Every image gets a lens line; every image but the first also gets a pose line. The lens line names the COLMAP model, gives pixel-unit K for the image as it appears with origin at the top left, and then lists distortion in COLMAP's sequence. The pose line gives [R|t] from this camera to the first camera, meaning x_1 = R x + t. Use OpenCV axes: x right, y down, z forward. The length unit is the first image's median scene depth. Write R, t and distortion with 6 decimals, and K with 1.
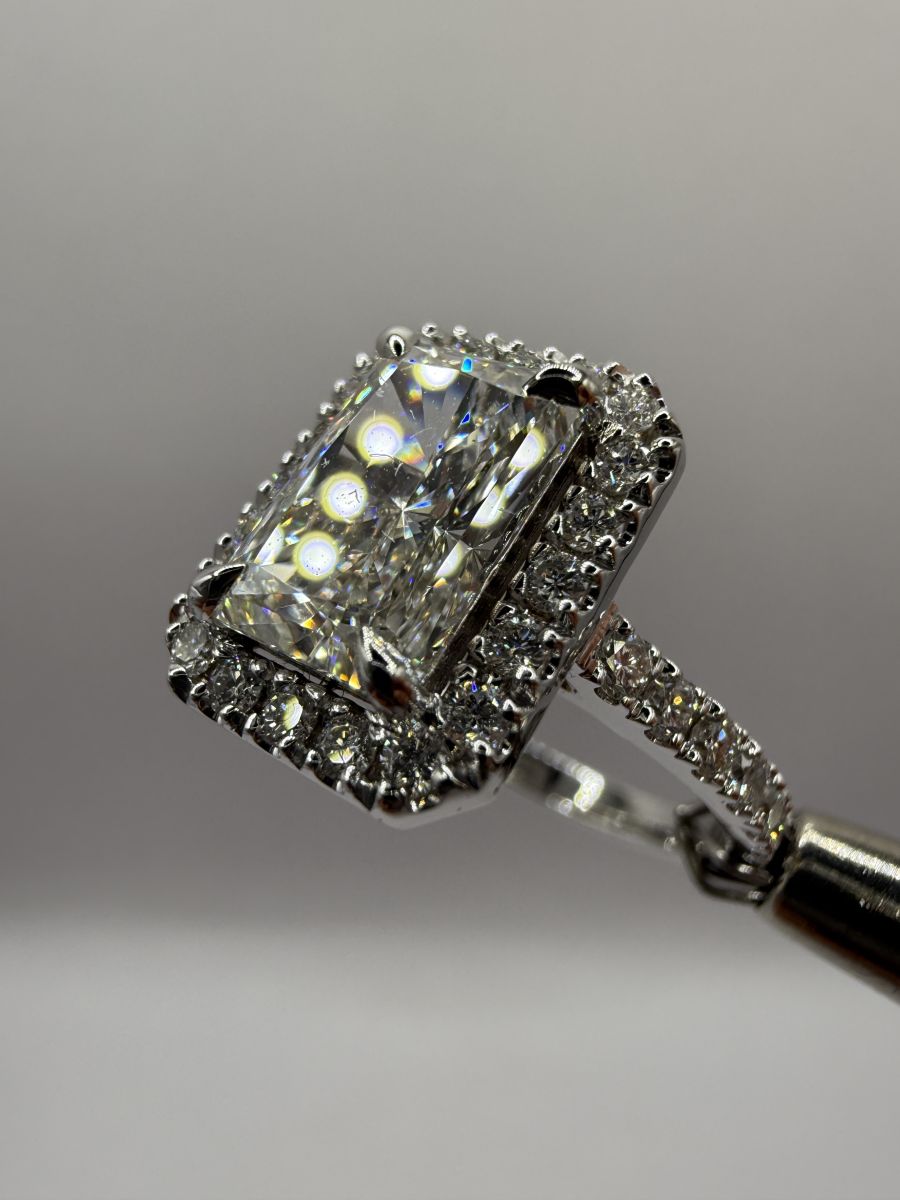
lens RADIAL K [[886.0, 0, 450.0], [0, 886.0, 600.0], [0, 0, 1]] dist [0.004729, -0.003364]
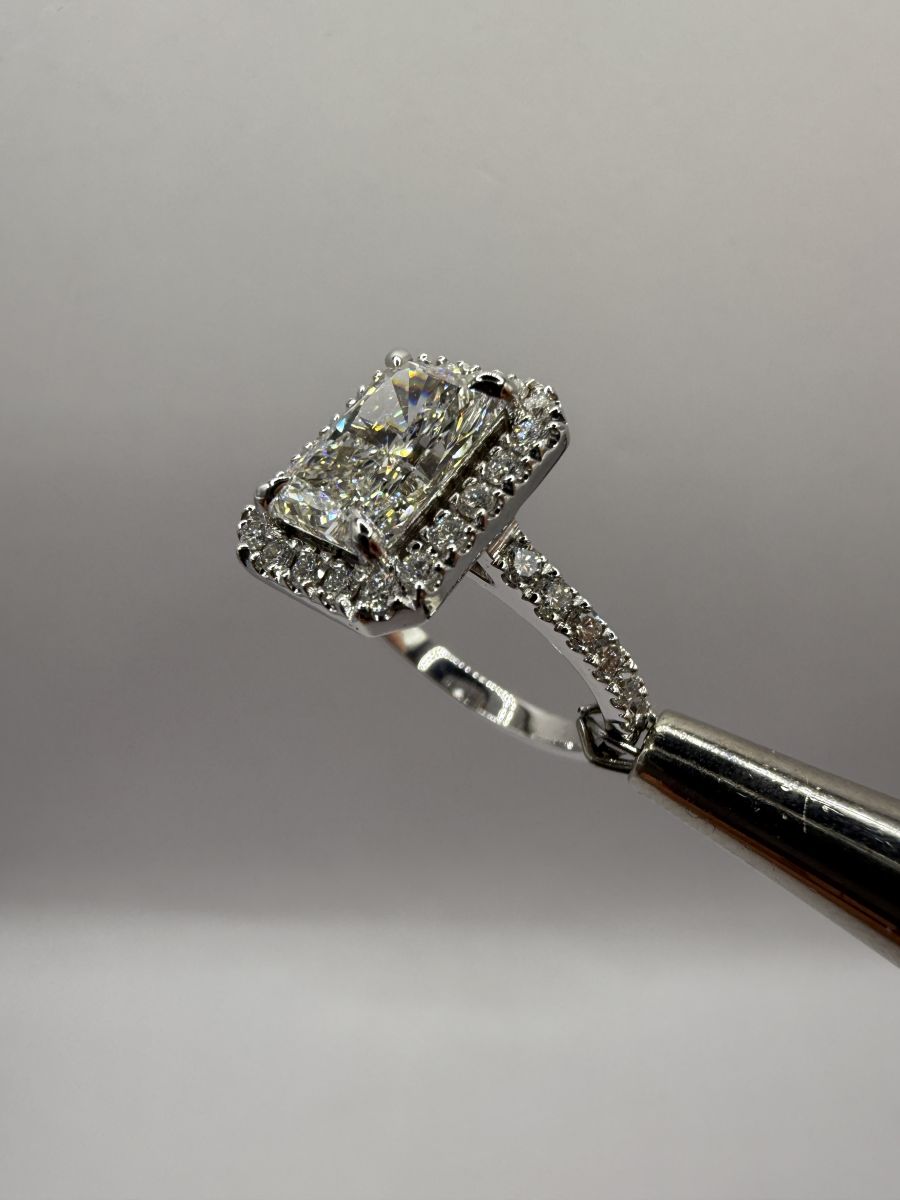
lens RADIAL K [[886.0, 0, 450.0], [0, 886.0, 600.0], [0, 0, 1]] dist [0.004729, -0.003364]
pose [[0.996062, 0.073884, -0.049001, 0.156148], [-0.078095, 0.992833, -0.090461, 0.300203], [0.041966, 0.093931, 0.994694, -0.588381]]
